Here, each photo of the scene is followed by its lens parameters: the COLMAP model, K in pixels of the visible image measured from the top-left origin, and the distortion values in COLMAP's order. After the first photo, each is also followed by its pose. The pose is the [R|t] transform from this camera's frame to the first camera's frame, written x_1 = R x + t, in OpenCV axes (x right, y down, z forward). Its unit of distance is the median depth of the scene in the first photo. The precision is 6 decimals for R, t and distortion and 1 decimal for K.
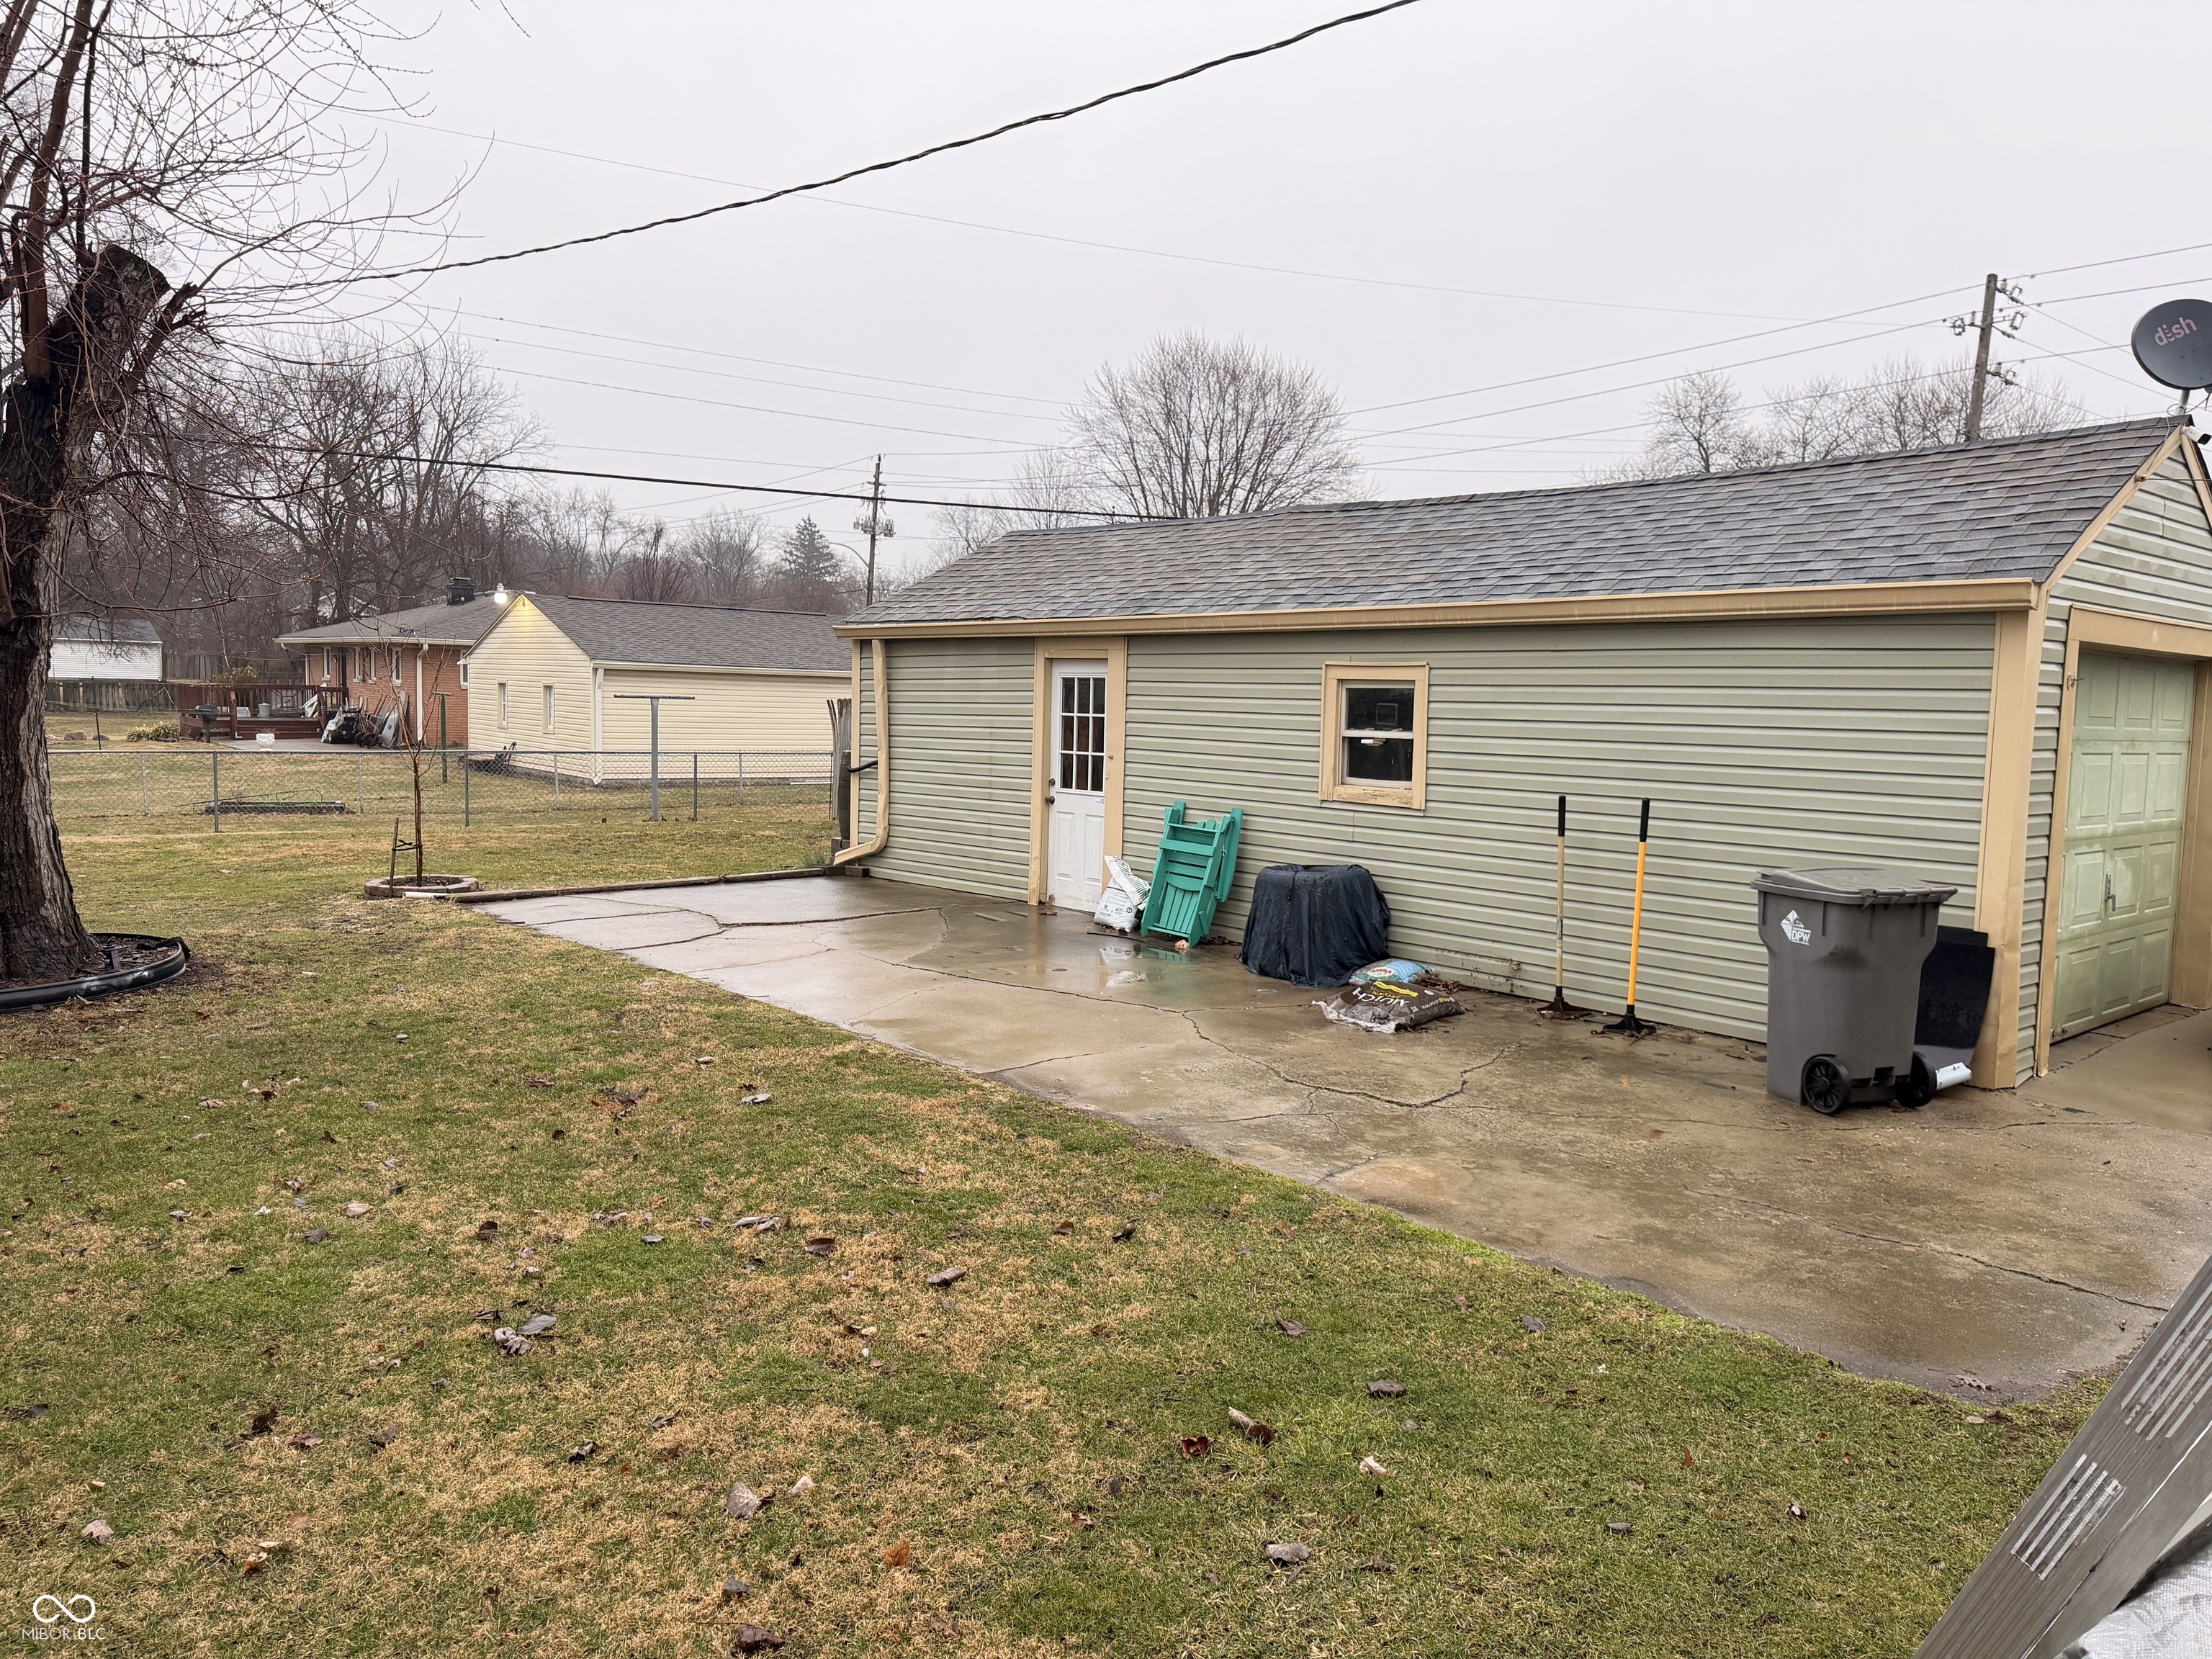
lens RADIAL K [[1557.7, 0, 1097.6], [0, 1557.7, 835.5], [0, 0, 1]] dist [0.064283, -0.087470]
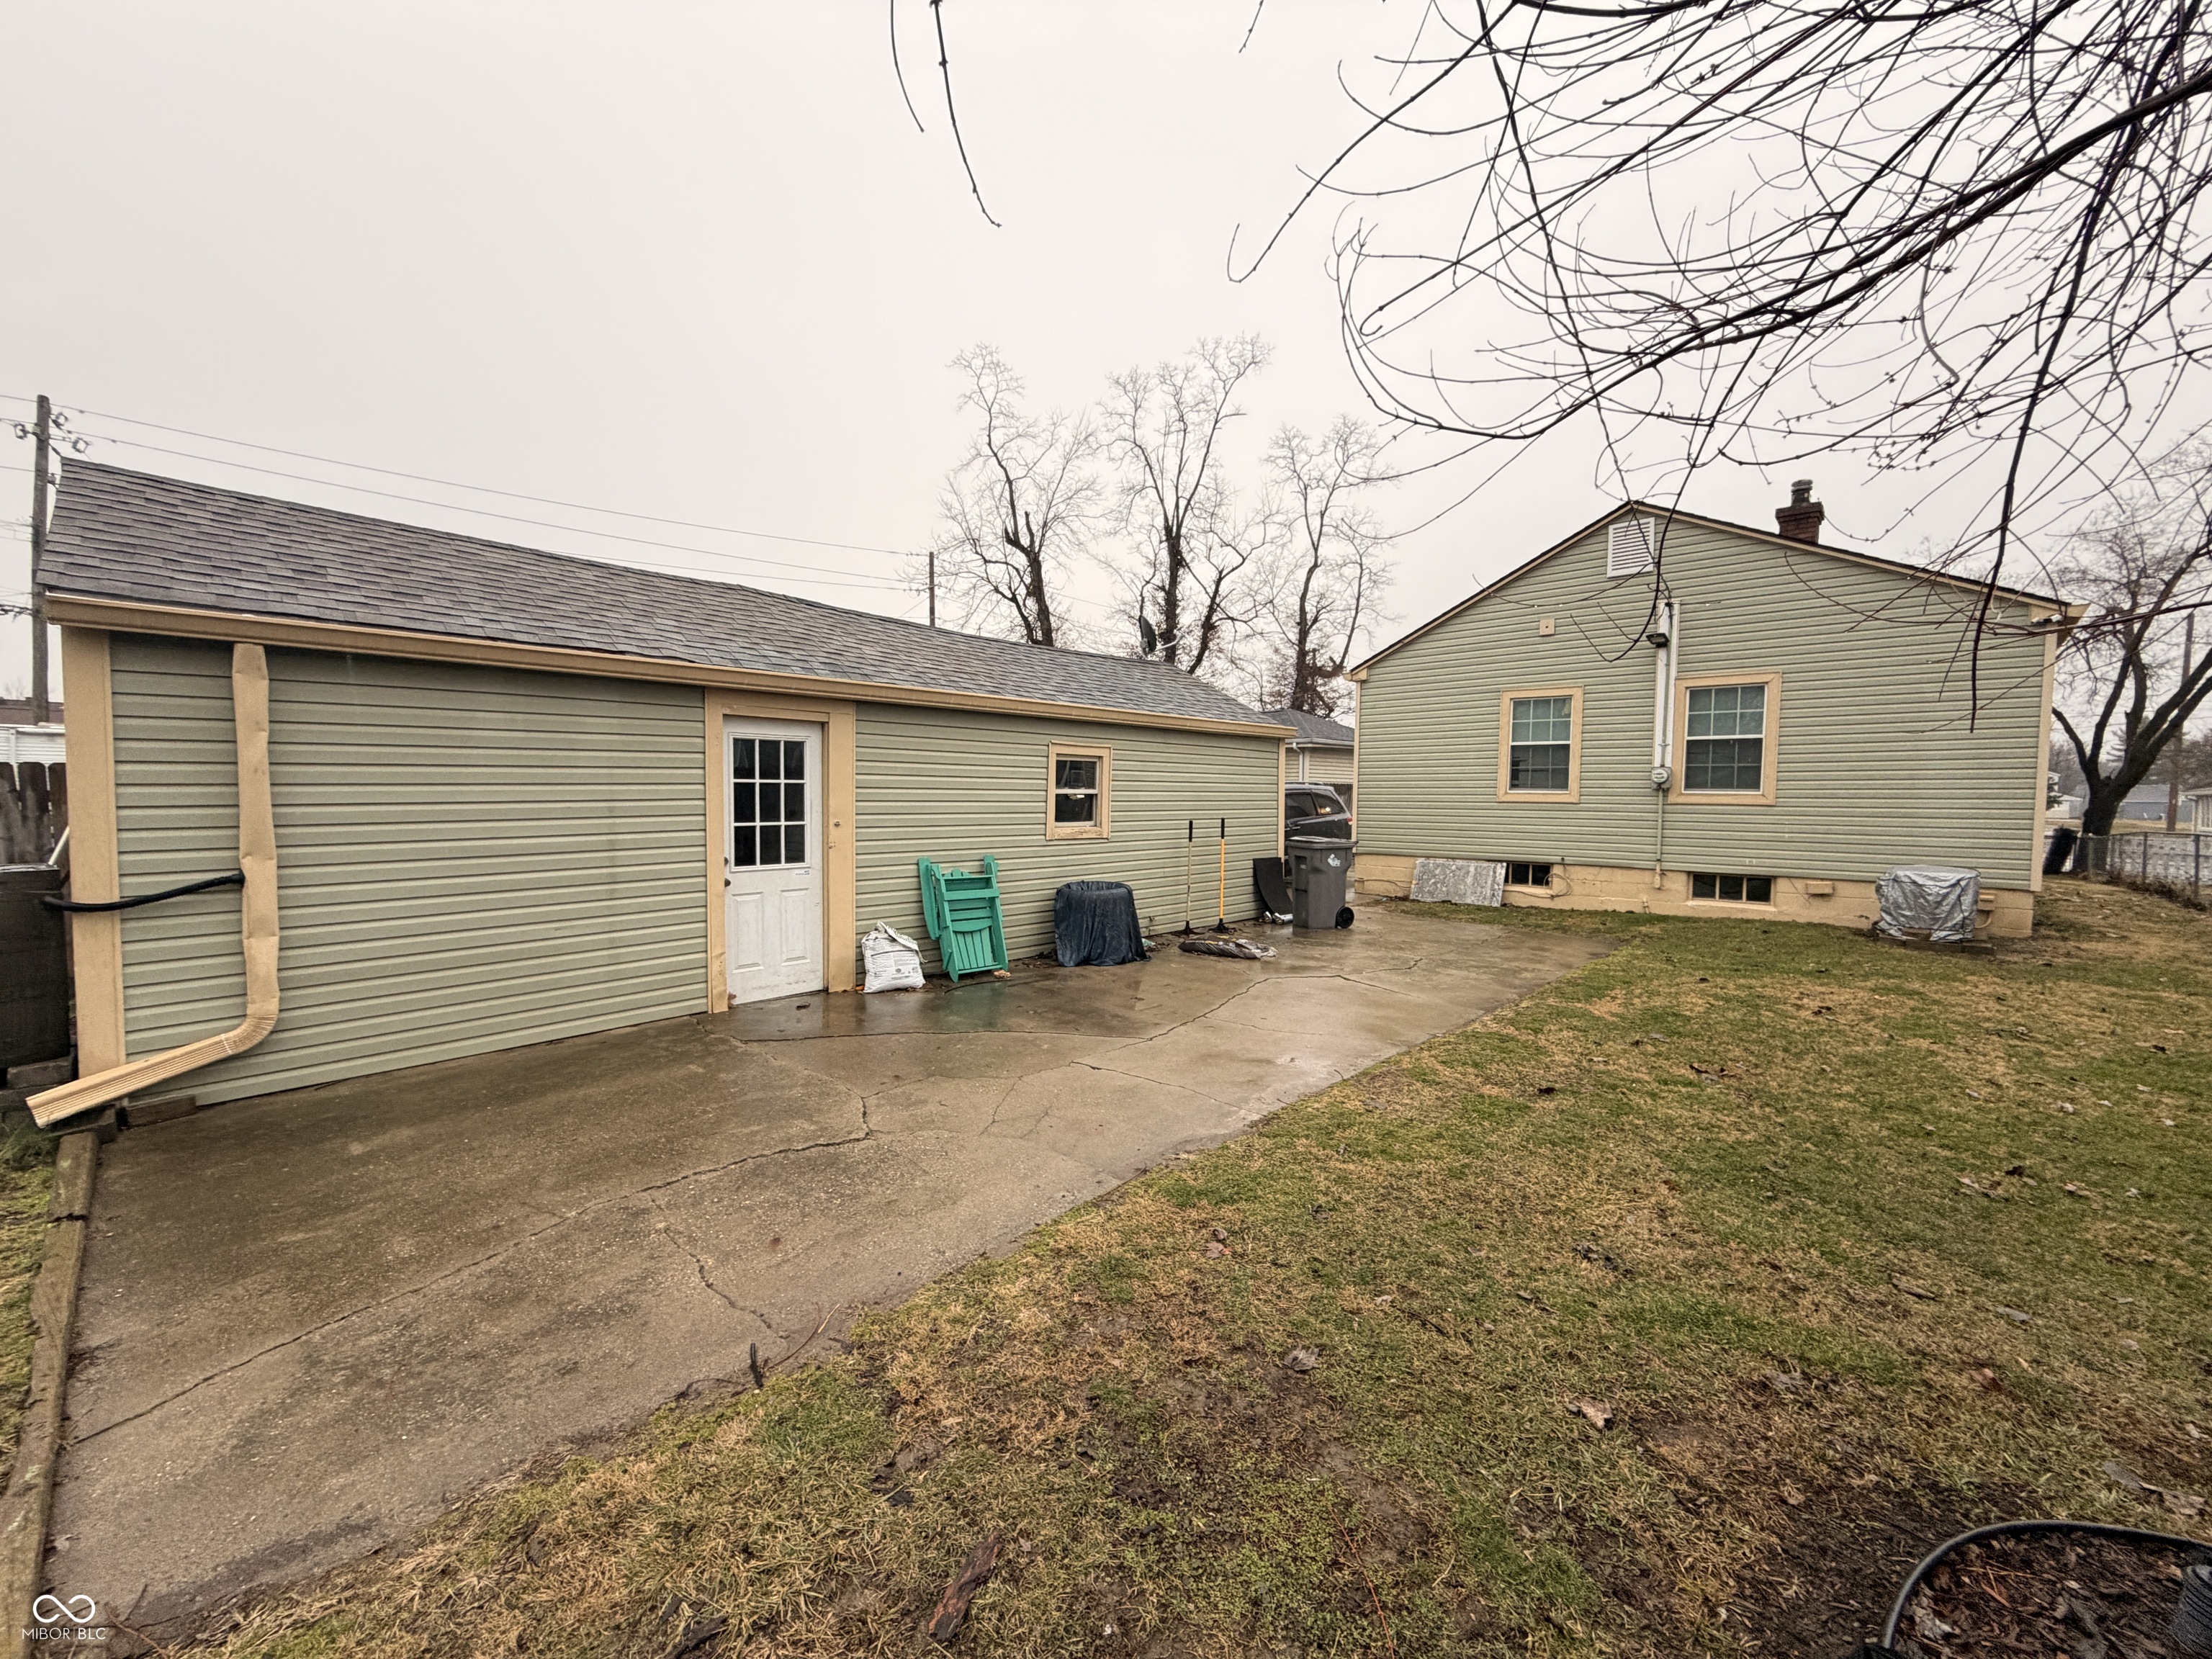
lens RADIAL K [[884.6, 0, 1098.8], [0, 884.6, 828.1], [0, 0, 1]] dist [0.002871, 0.000305]
pose [[-0.097855, -0.070984, 0.992666, -0.525634], [0.073442, 0.994218, 0.078334, -0.075121], [-0.992487, 0.080569, -0.092076, 0.842216]]
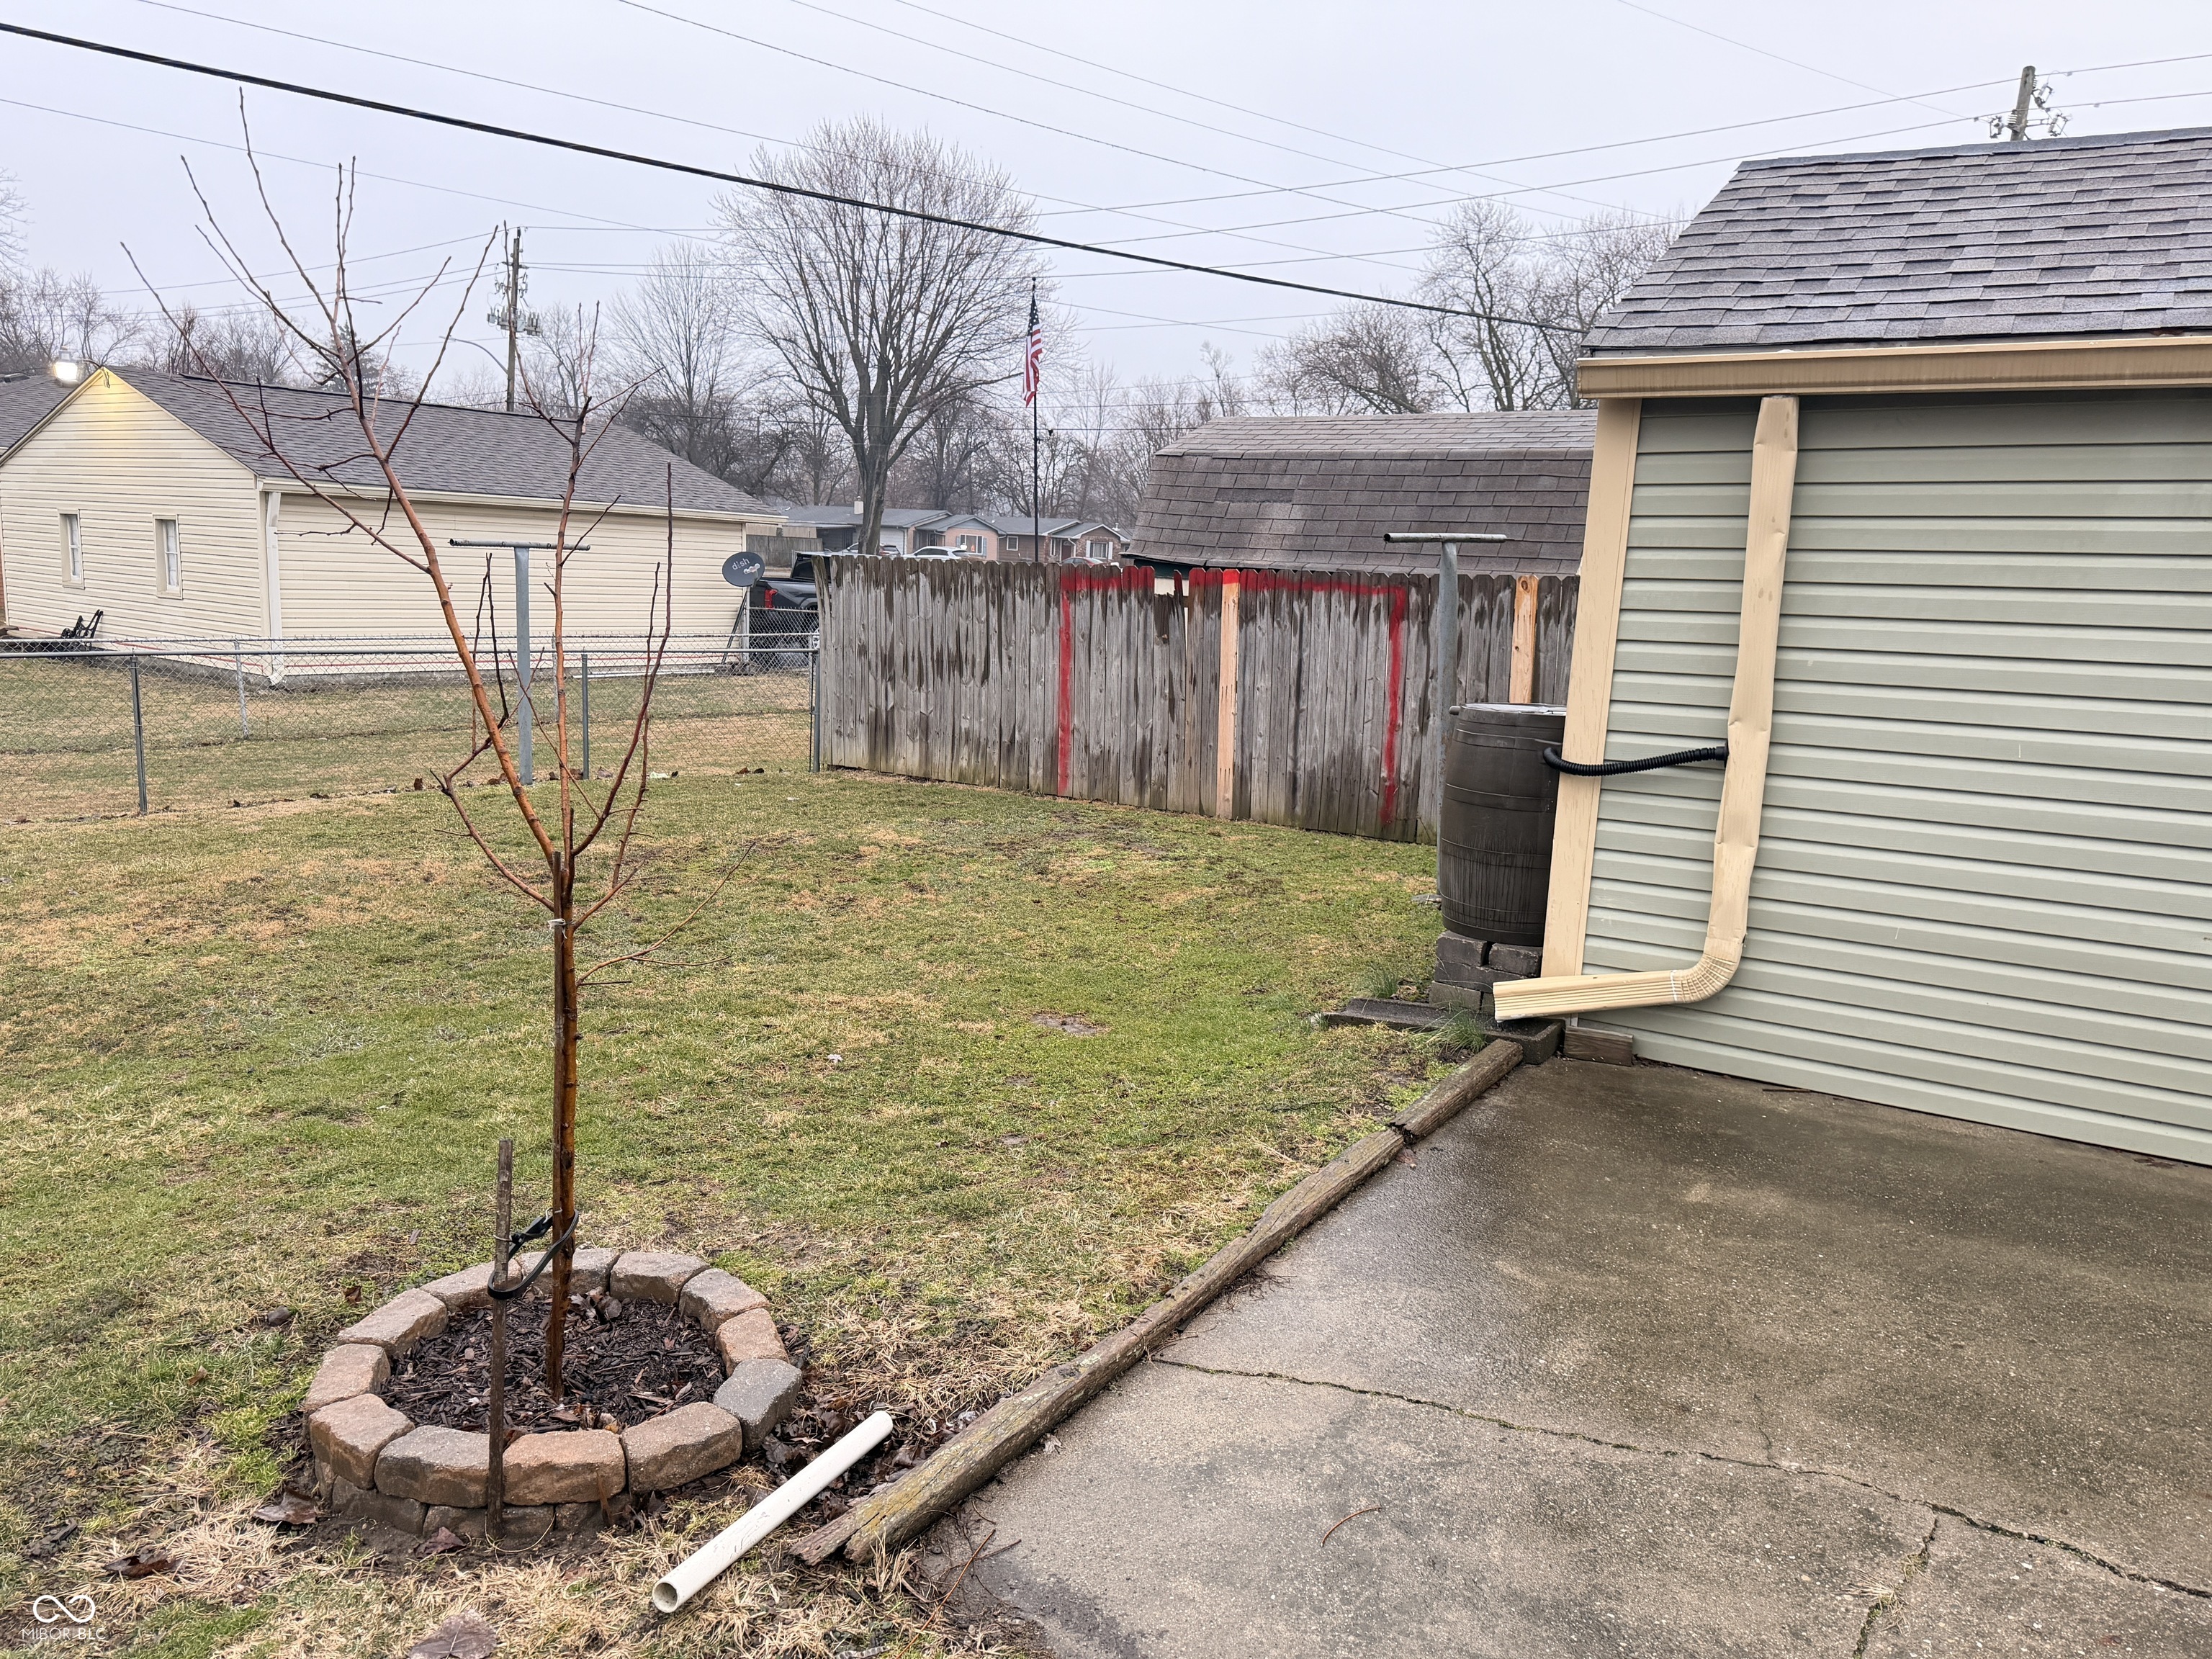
lens RADIAL K [[1557.7, 0, 1097.6], [0, 1557.7, 835.5], [0, 0, 1]] dist [0.064283, -0.087470]
pose [[0.964320, -0.032805, 0.262700, -0.423584], [0.008178, 0.995511, 0.094295, -0.072163], [-0.264614, -0.088783, 0.960259, 0.788257]]
